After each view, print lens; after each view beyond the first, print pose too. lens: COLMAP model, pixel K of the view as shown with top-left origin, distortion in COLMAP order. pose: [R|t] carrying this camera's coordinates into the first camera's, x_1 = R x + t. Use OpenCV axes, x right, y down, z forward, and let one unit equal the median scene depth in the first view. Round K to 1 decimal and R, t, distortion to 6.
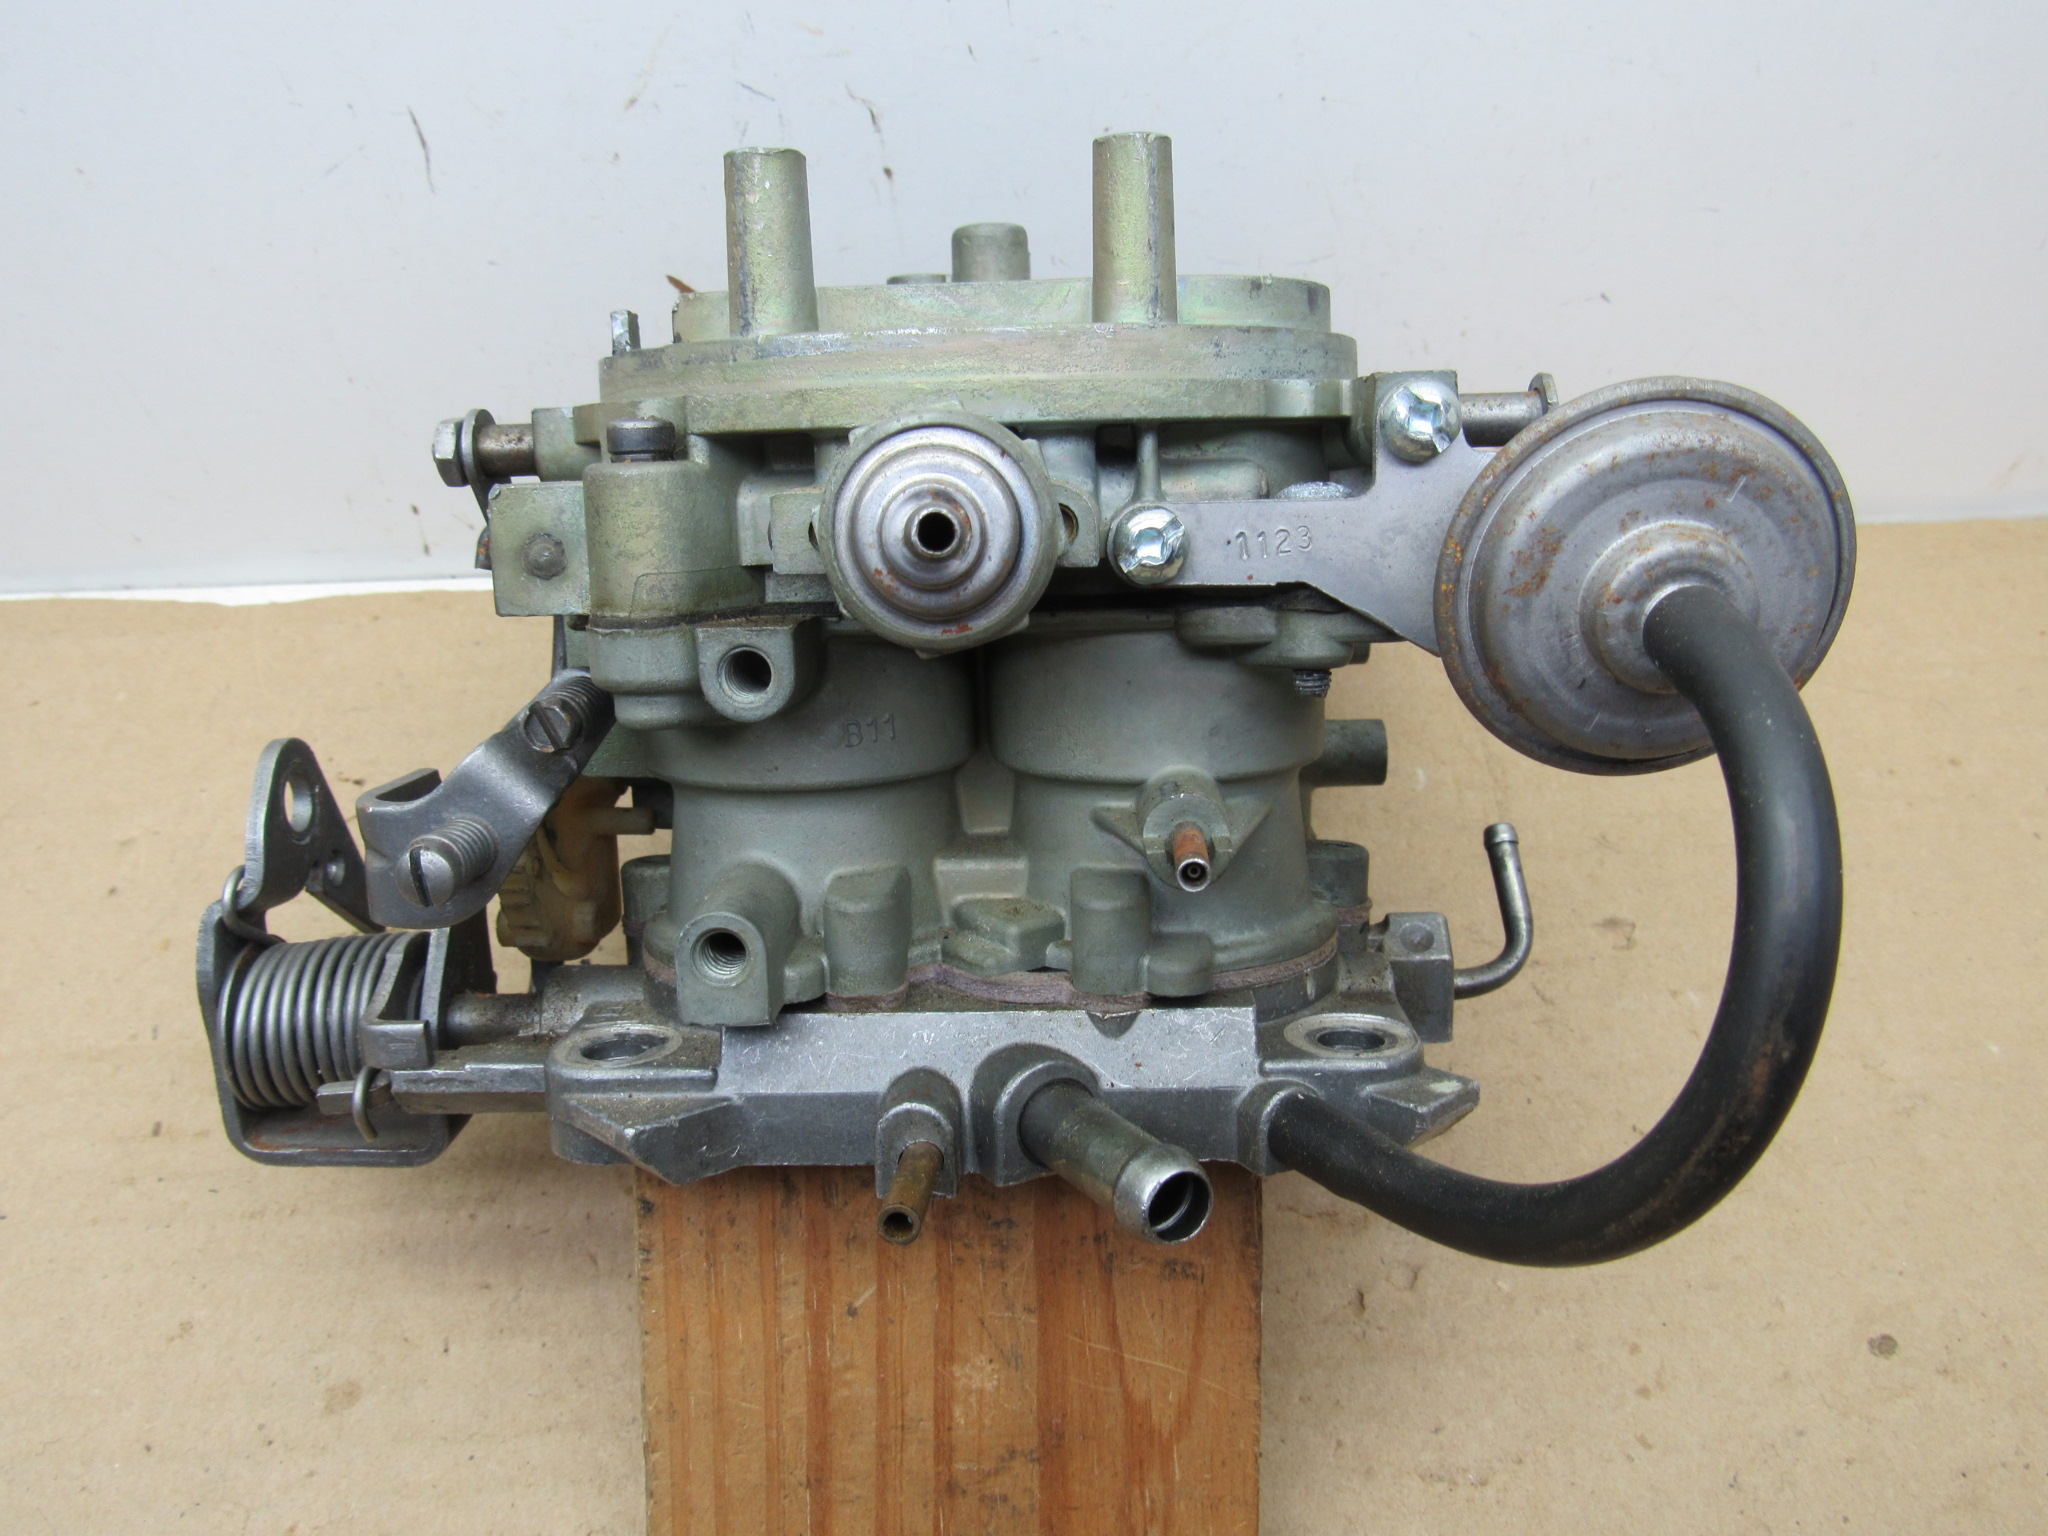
lens RADIAL K [[1695.9, 0, 1032.7], [0, 1695.9, 773.4], [0, 0, 1]] dist [-0.028731, -0.006508]
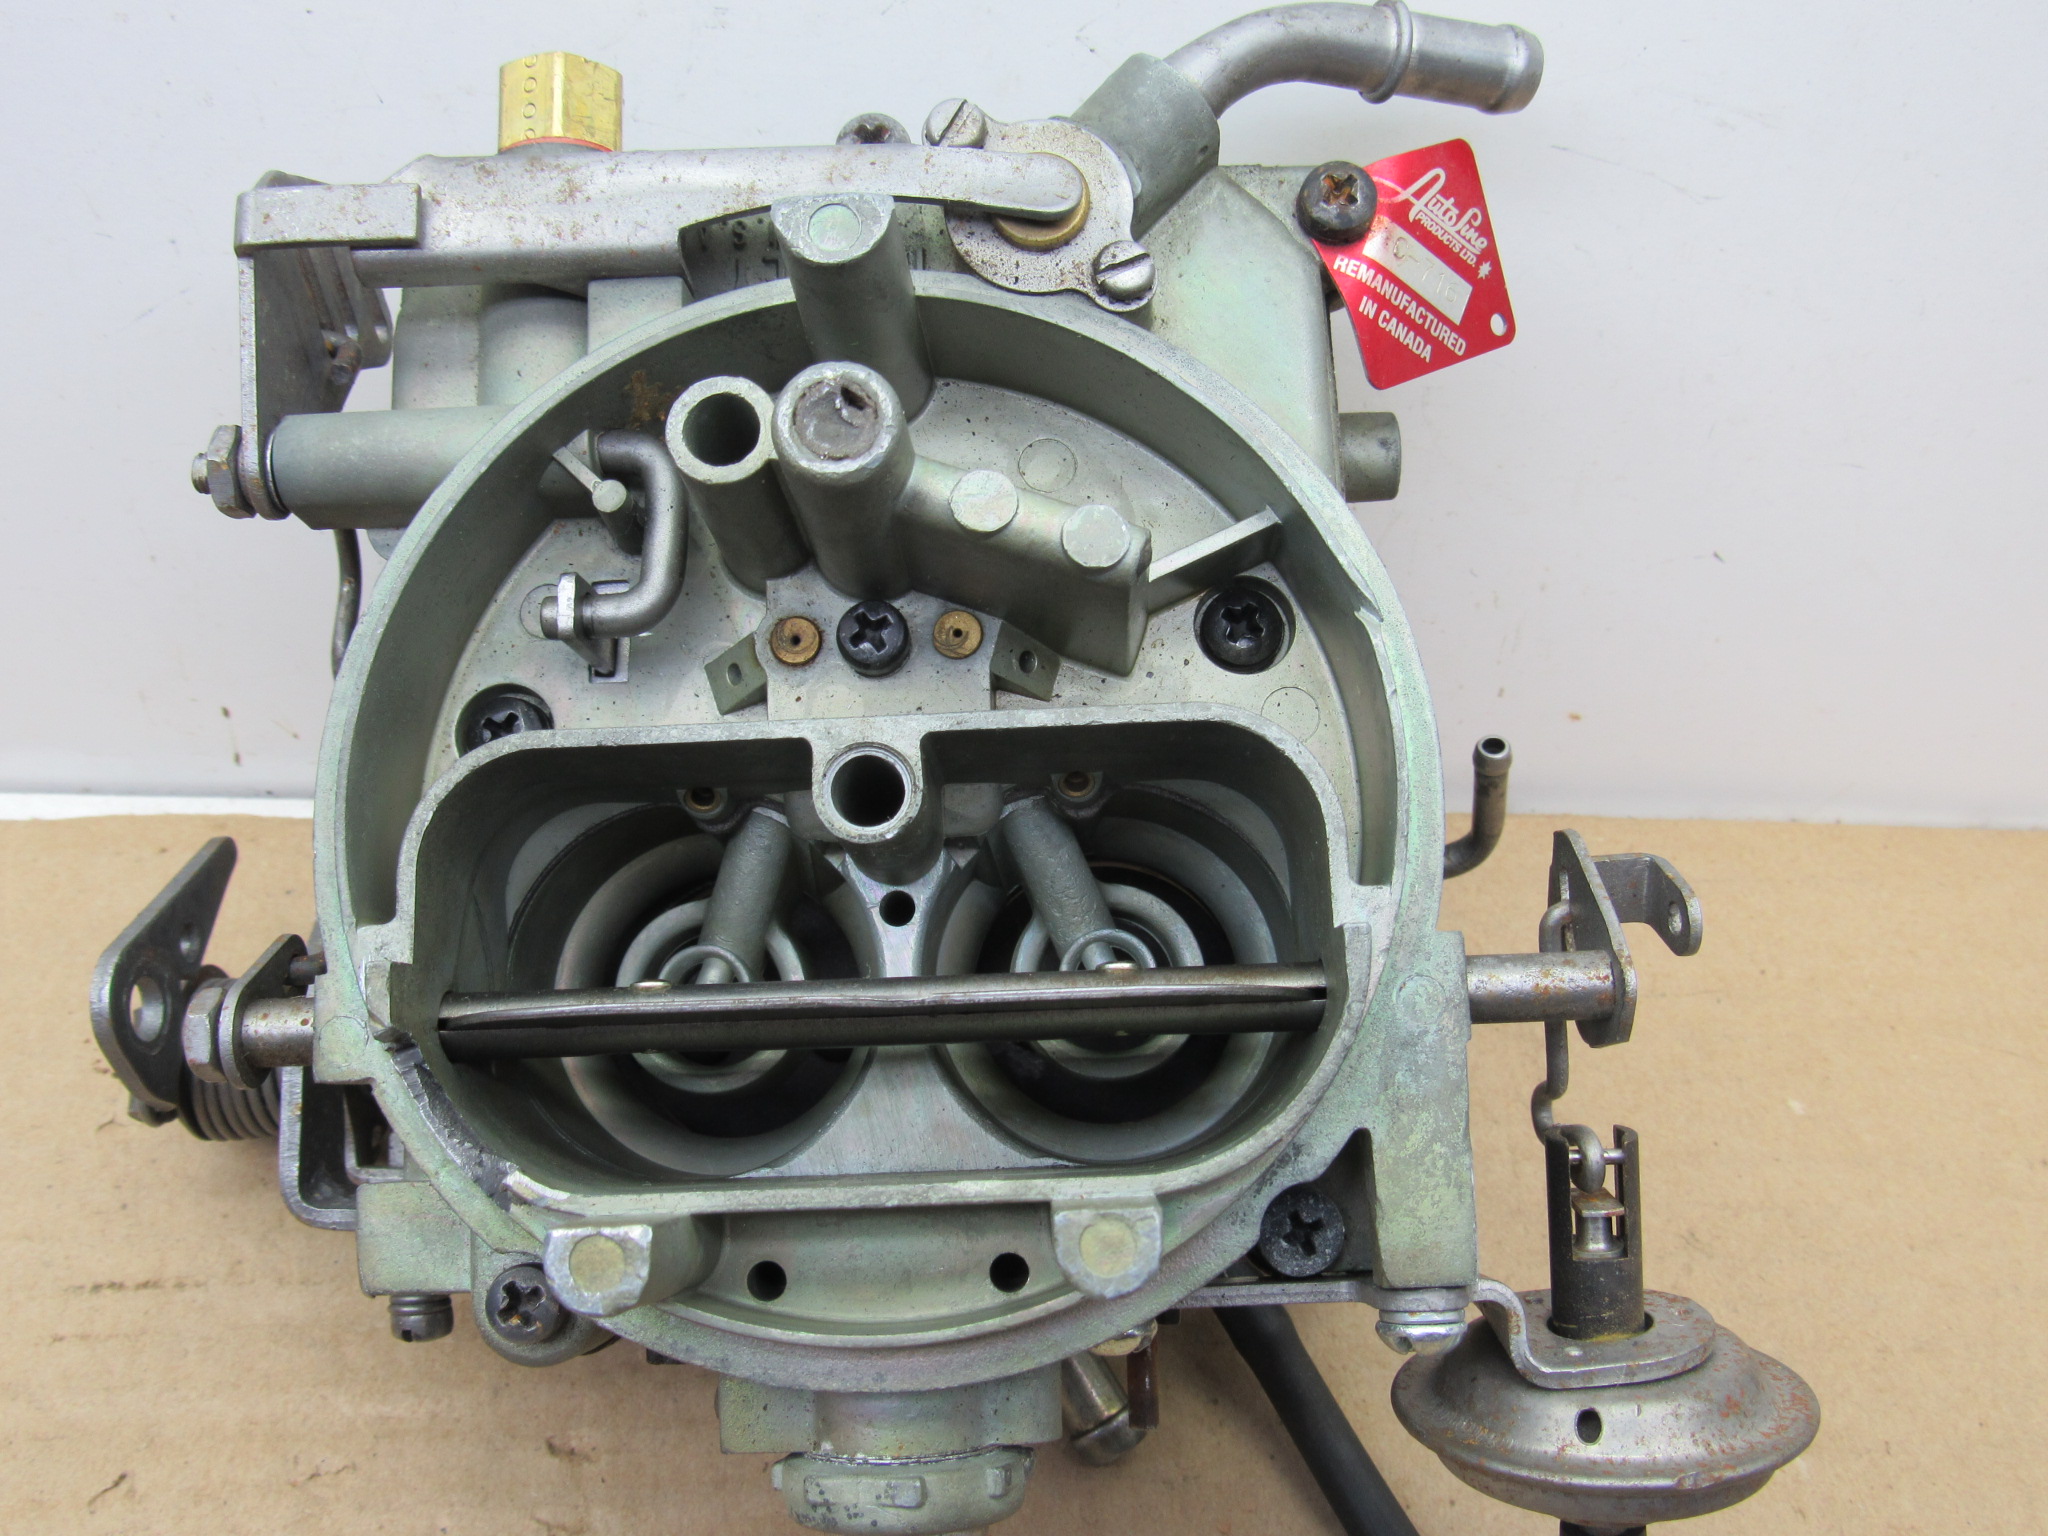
lens RADIAL K [[1950.2, 0, 1034.8], [0, 1950.2, 755.4], [0, 0, 1]] dist [-0.049699, 0.000000]
pose [[0.997847, 0.059420, 0.027778, -0.011390], [-0.057600, 0.996395, -0.062276, -0.131448], [-0.031379, 0.060542, 0.997672, 0.102254]]
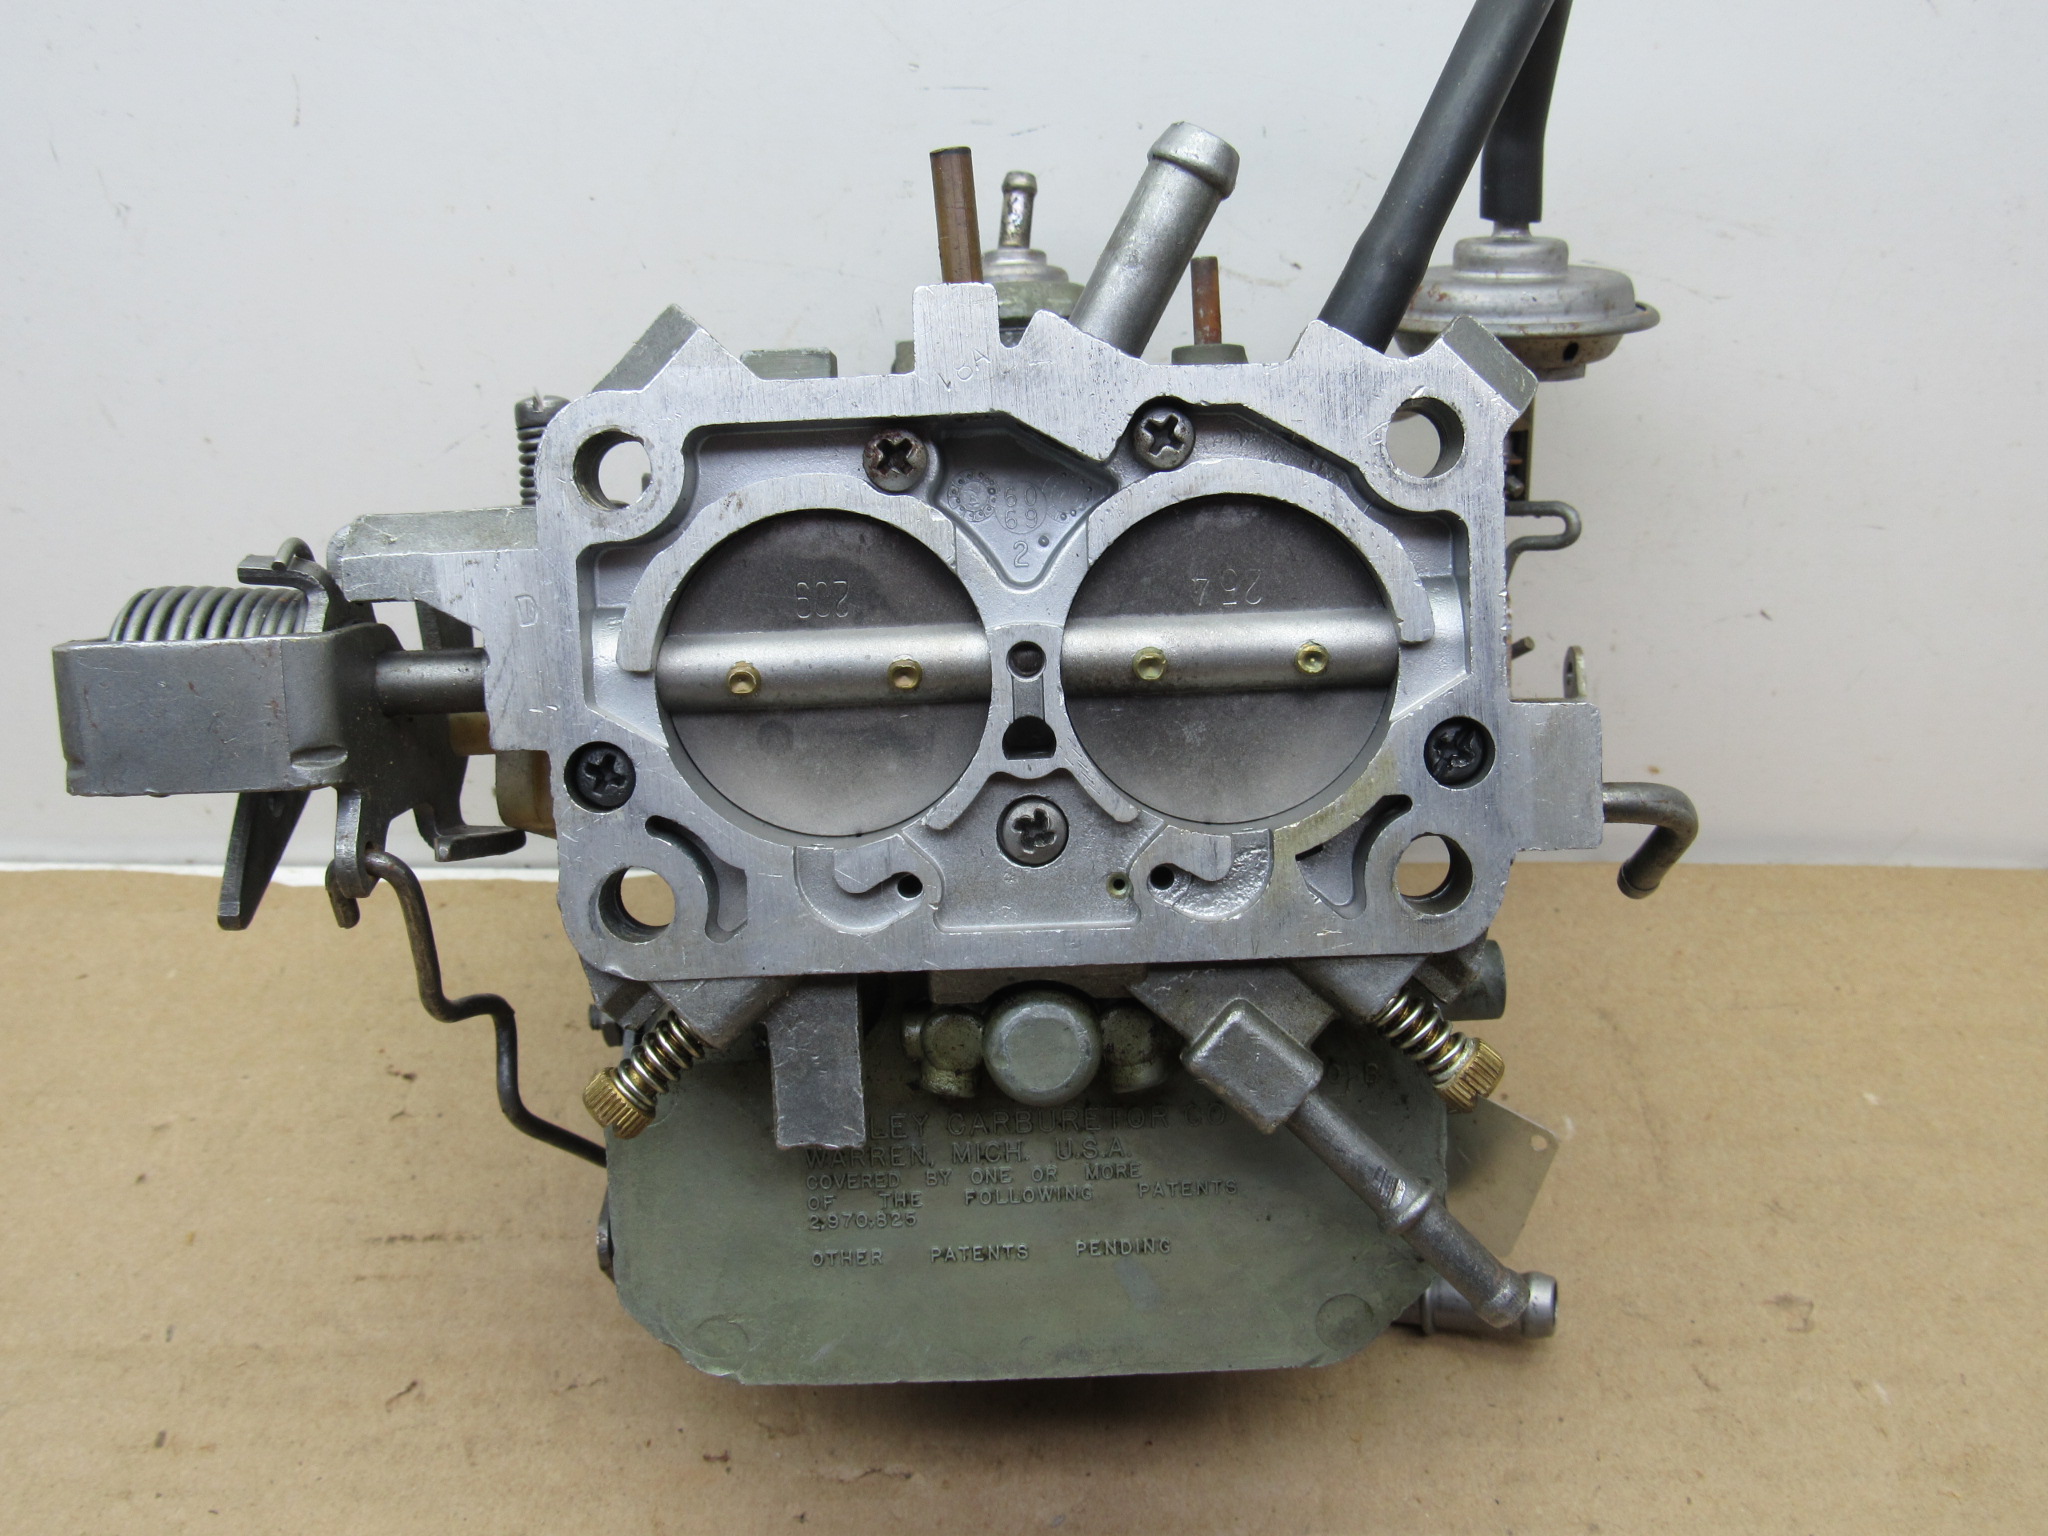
lens RADIAL K [[1950.2, 0, 1024.4], [0, 1950.2, 749.0], [0, 0, 1]] dist [-0.049699, 0.000000]
pose [[0.997048, 0.034940, -0.068367, 0.006520], [-0.048020, 0.978578, -0.200196, 0.030627], [0.059908, 0.202888, 0.977368, -0.071480]]
